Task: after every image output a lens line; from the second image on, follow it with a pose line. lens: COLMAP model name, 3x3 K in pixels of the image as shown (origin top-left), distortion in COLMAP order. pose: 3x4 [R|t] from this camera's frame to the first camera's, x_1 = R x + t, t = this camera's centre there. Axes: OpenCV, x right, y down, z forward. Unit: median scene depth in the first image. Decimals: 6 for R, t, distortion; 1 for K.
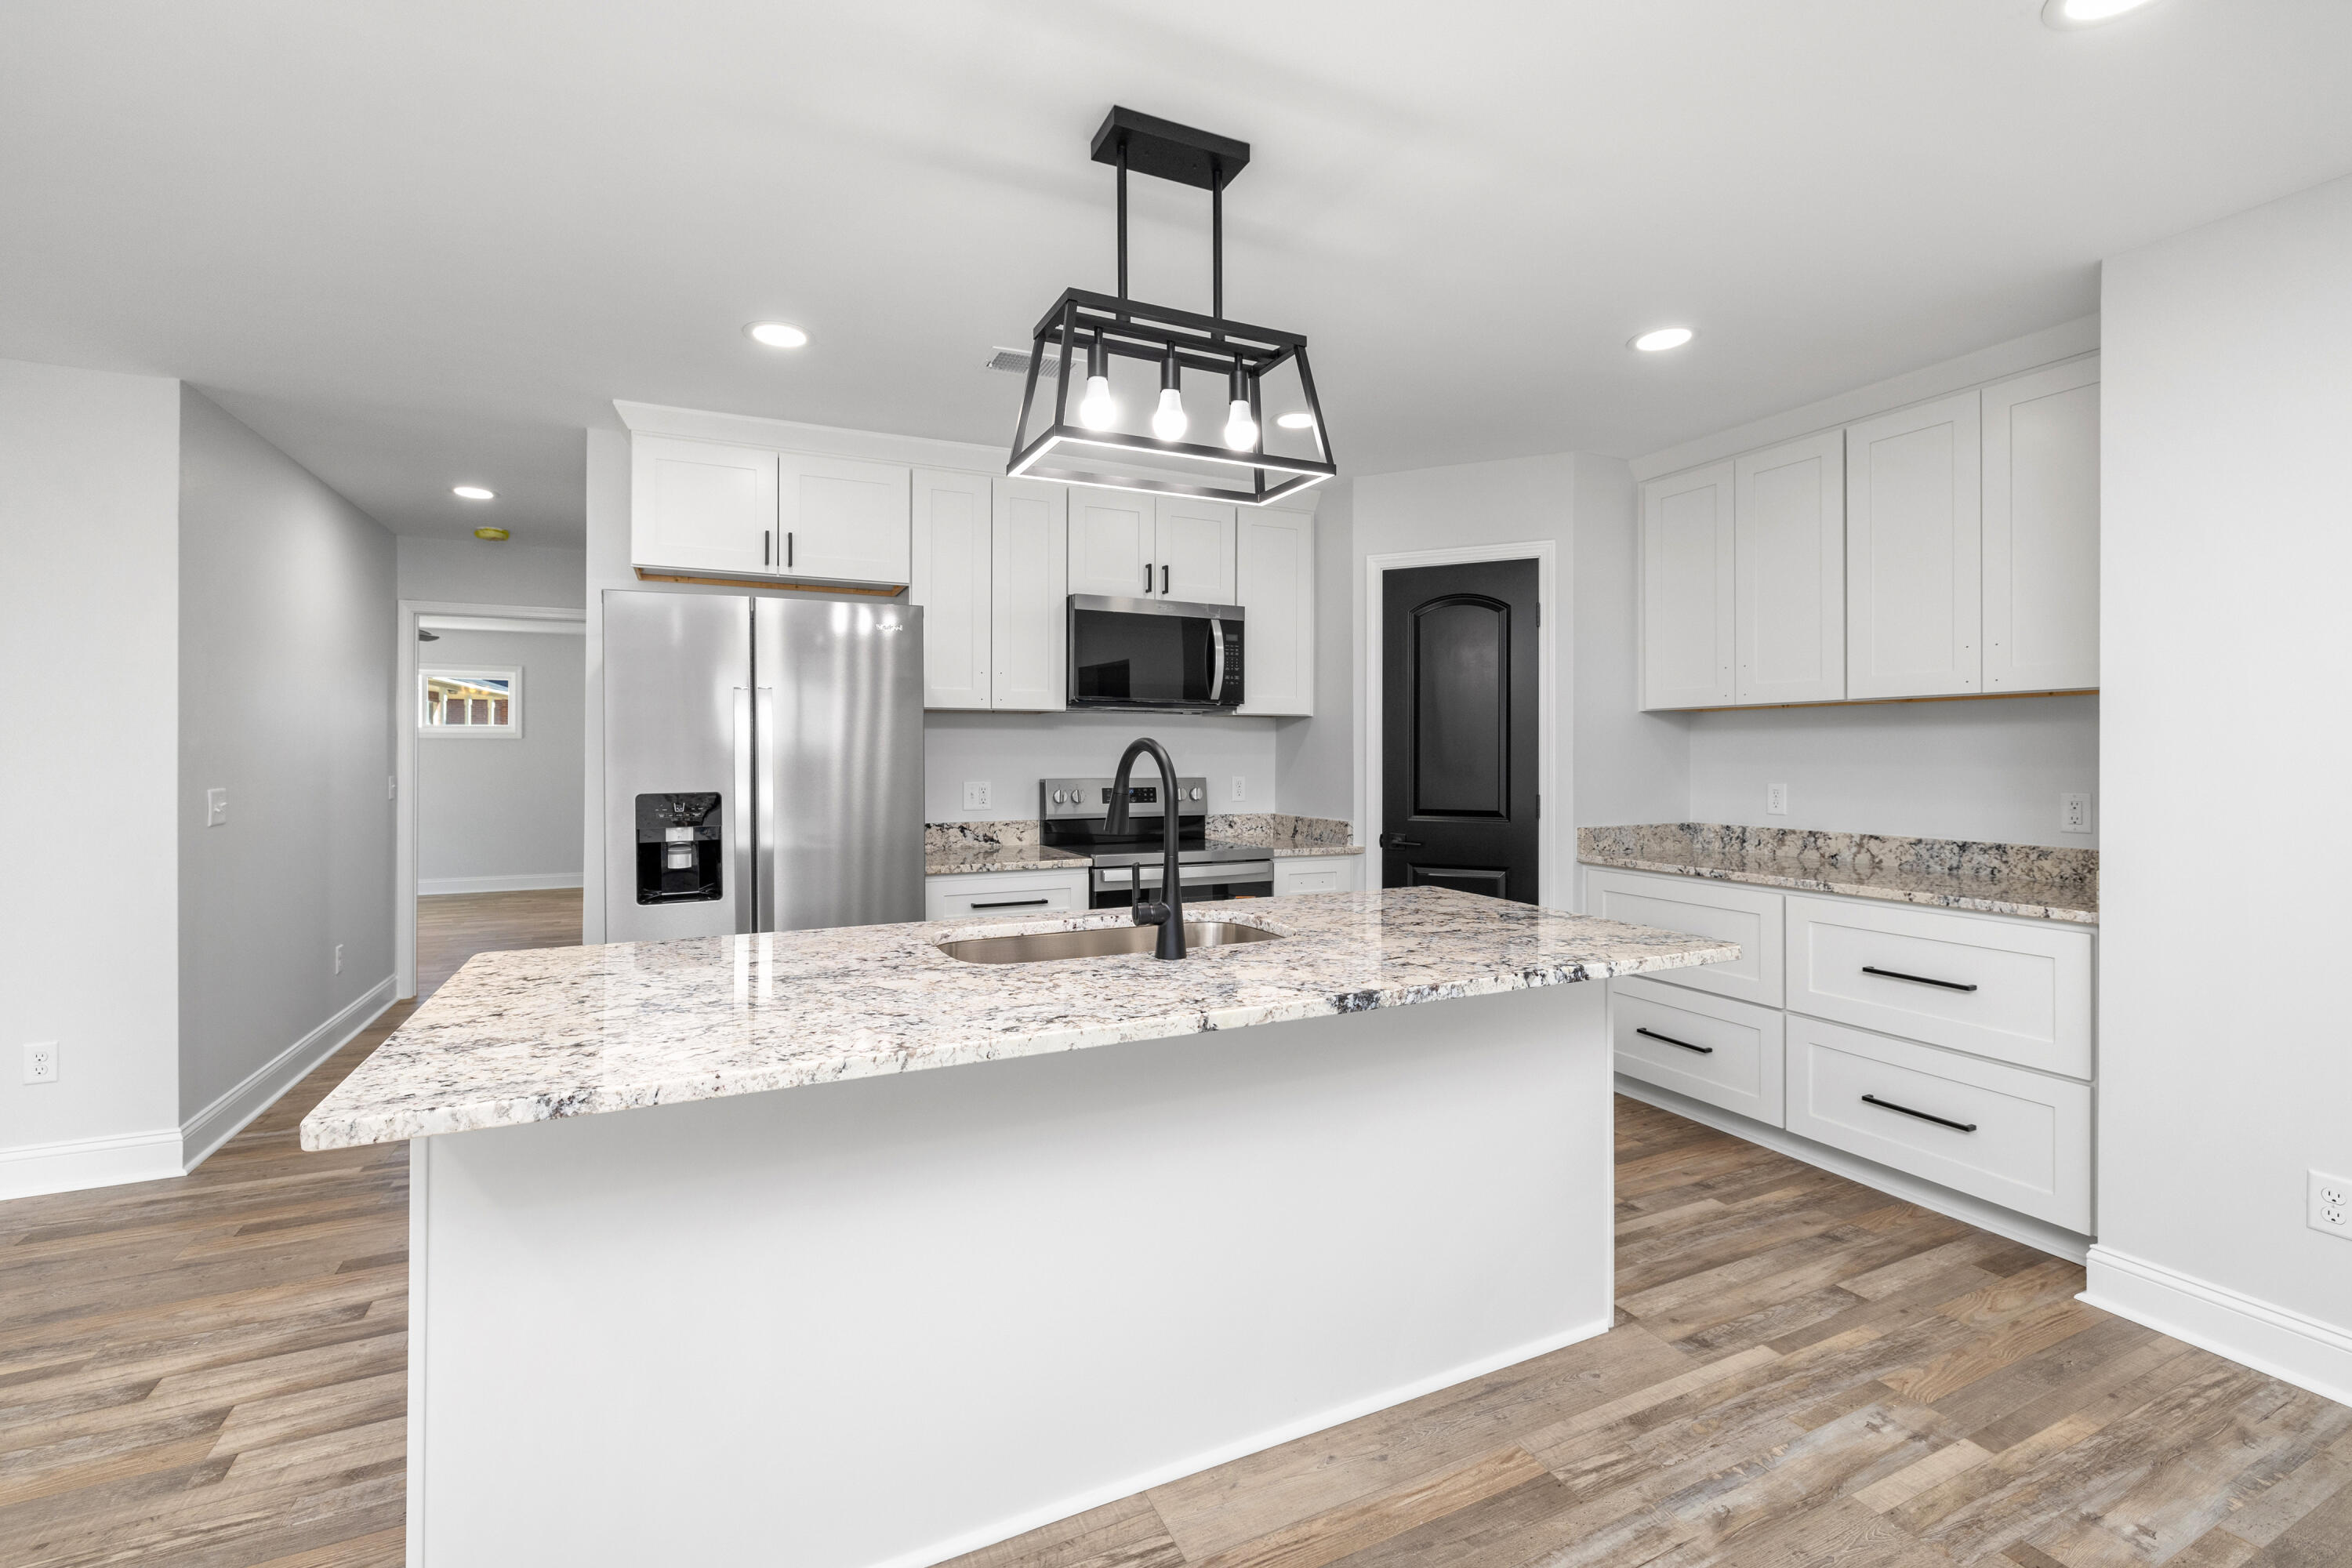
lens RADIAL K [[983.3, 0, 1180.3], [0, 983.3, 747.1], [0, 0, 1]] dist [-0.000592, -0.000263]
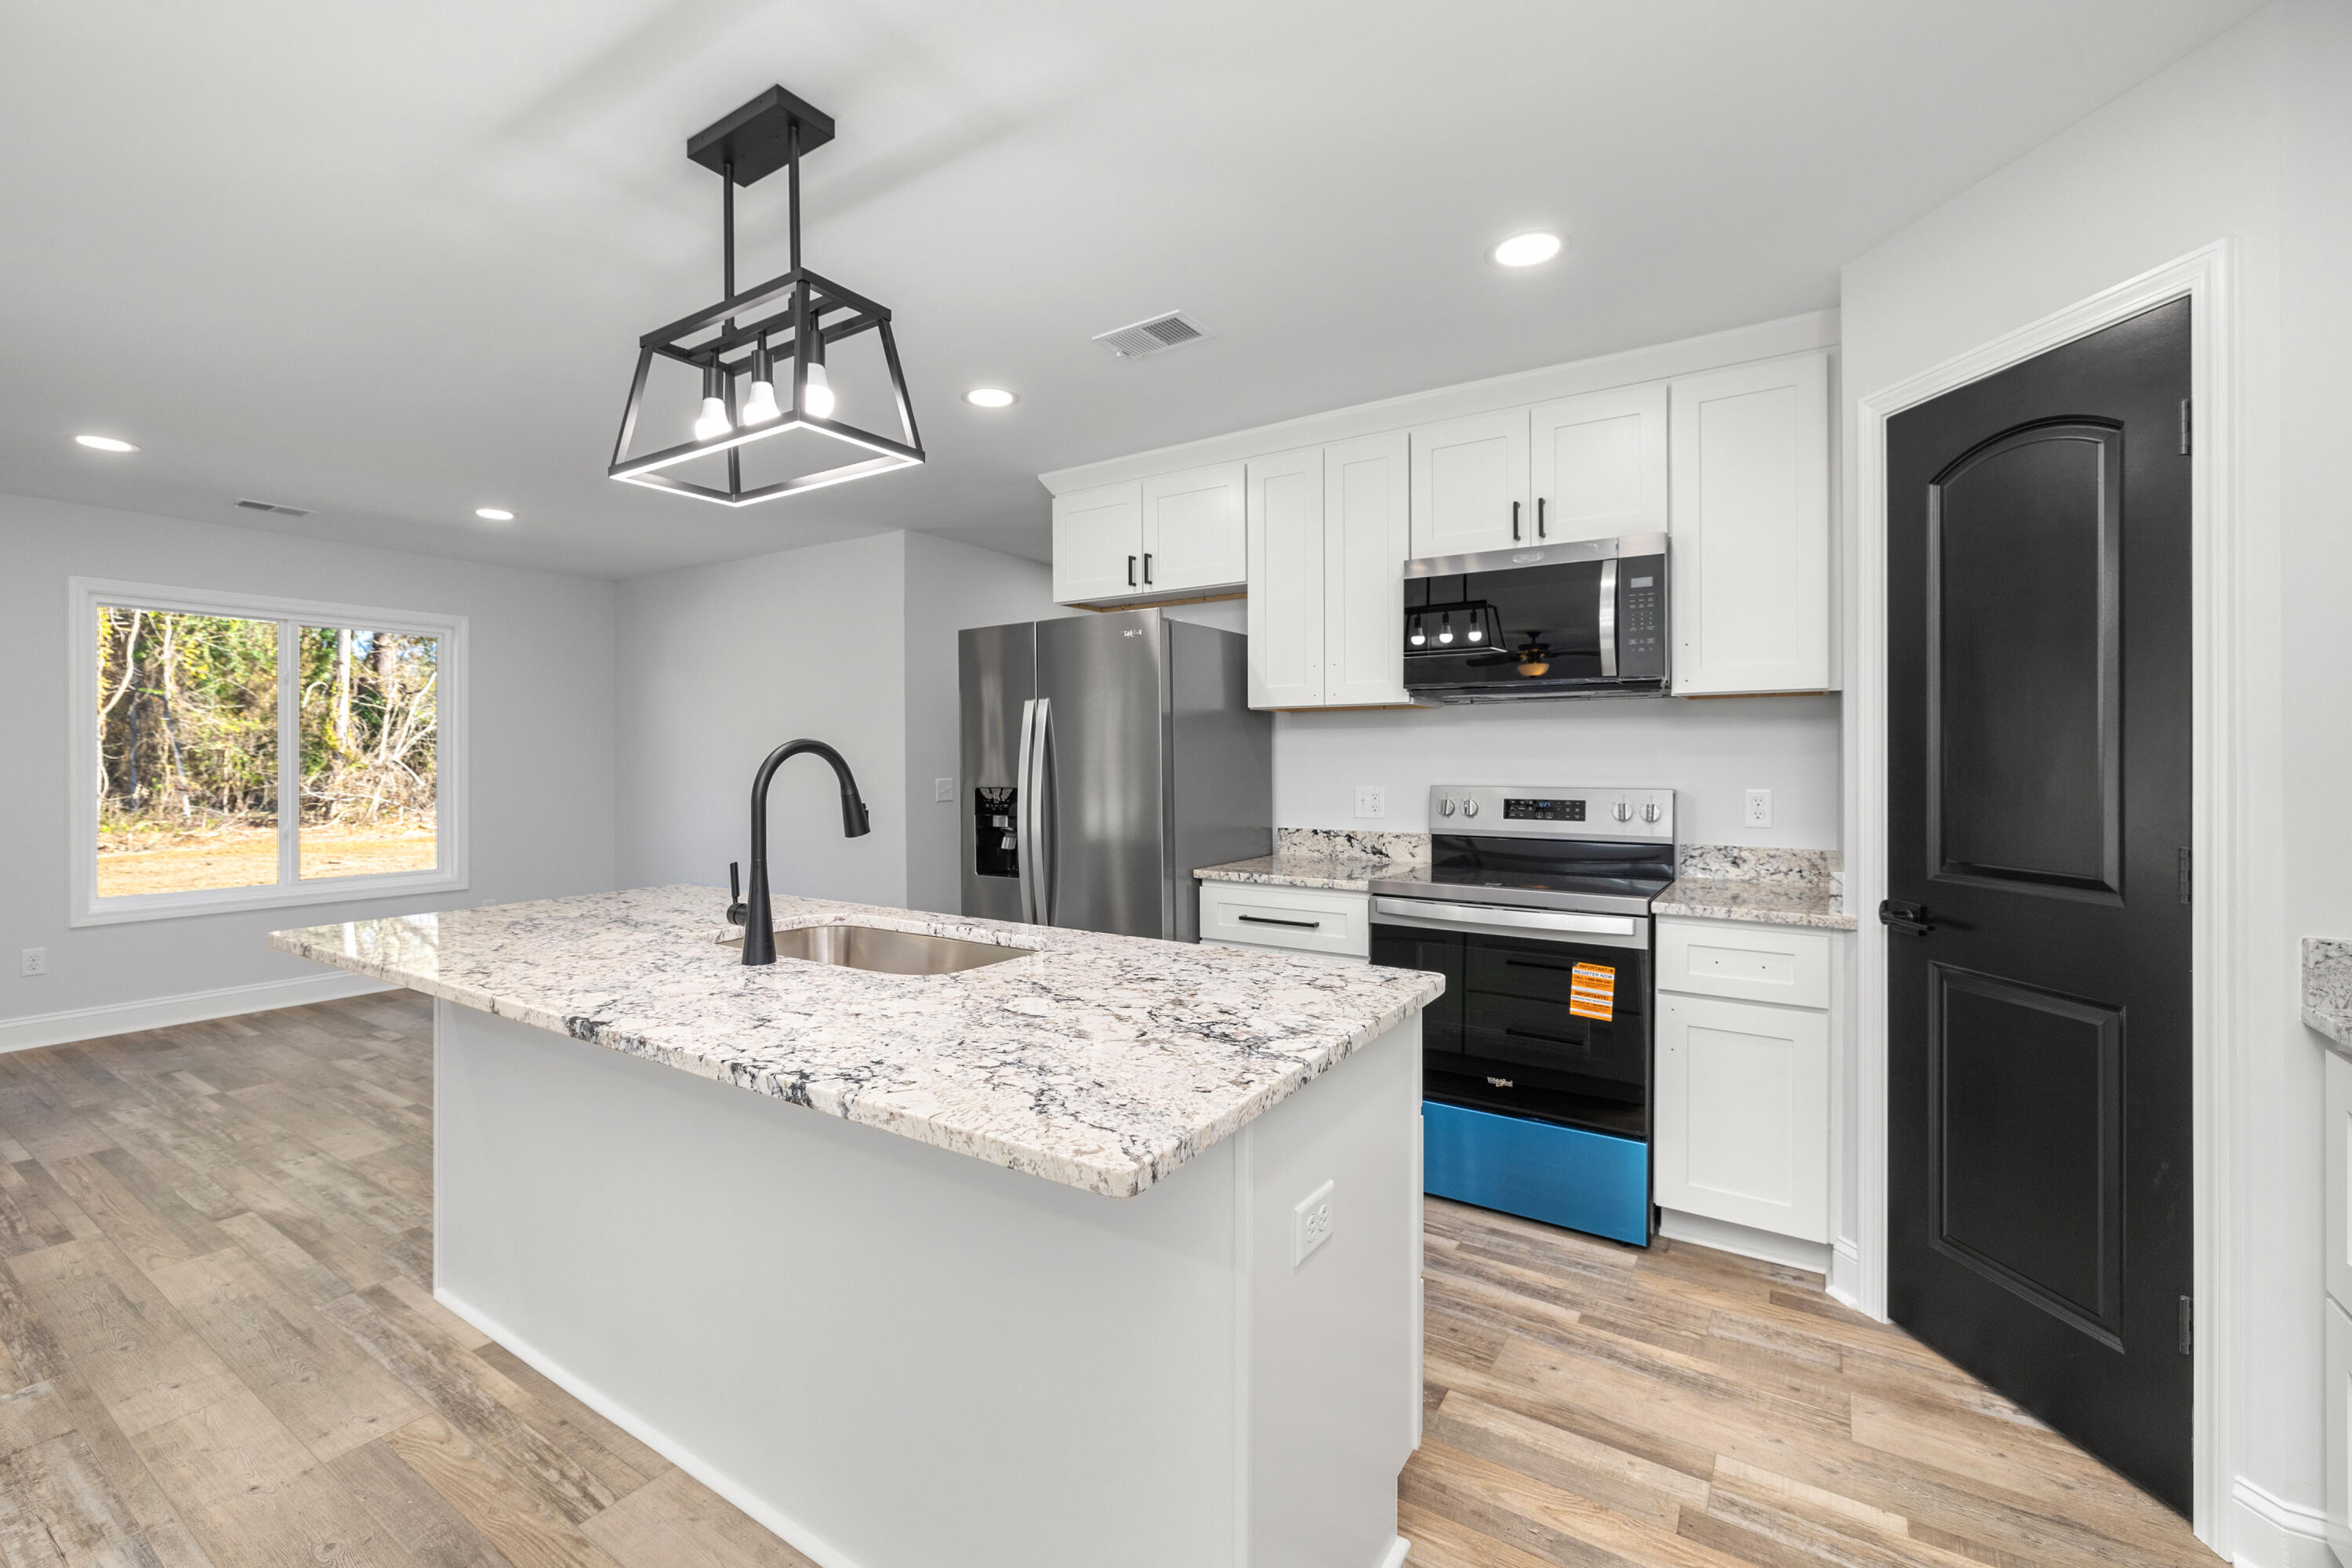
lens RADIAL K [[983.3, 0, 1171.0], [0, 983.3, 762.1], [0, 0, 1]] dist [-0.000592, -0.000263]
pose [[0.529402, 0.003051, -0.848365, 0.465688], [0.005561, 0.999960, 0.007066, 0.005443], [0.848353, -0.008459, 0.529364, 0.376709]]
